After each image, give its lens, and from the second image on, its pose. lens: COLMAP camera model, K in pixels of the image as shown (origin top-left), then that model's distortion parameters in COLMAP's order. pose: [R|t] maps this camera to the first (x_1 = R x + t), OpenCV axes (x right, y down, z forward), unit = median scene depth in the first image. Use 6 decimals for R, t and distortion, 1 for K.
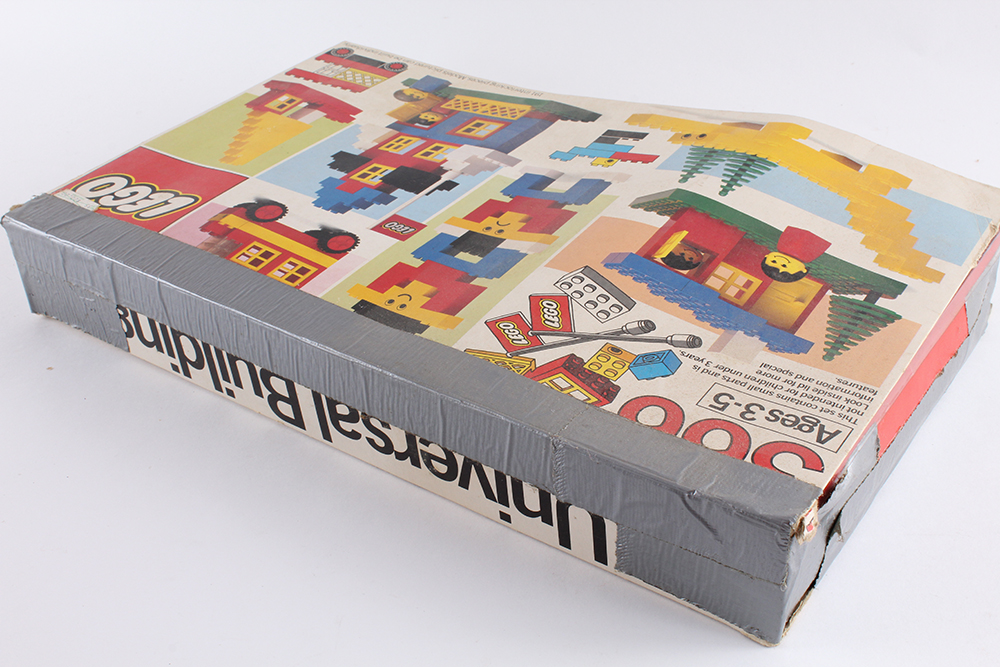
lens RADIAL K [[1219.4, 0, 502.2], [0, 1219.4, 333.8], [0, 0, 1]] dist [-0.072370, 0.000000]
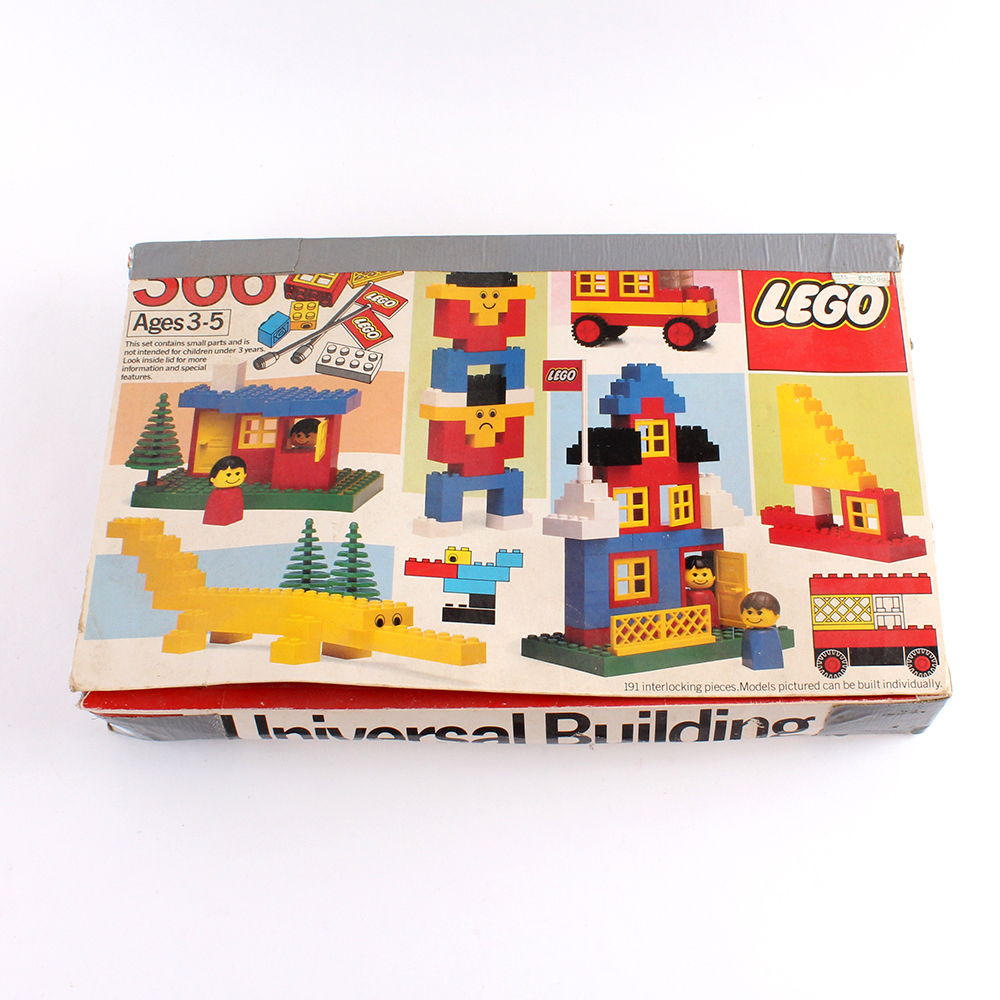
lens RADIAL K [[1382.1, 0, 505.0], [0, 1382.1, 496.0], [0, 0, 1]] dist [-0.143662, 0.000000]
pose [[-0.824775, 0.540674, -0.165582, 0.230340], [-0.268503, -0.116760, 0.956176, -1.317450], [0.497647, 0.833090, 0.241473, 0.786976]]
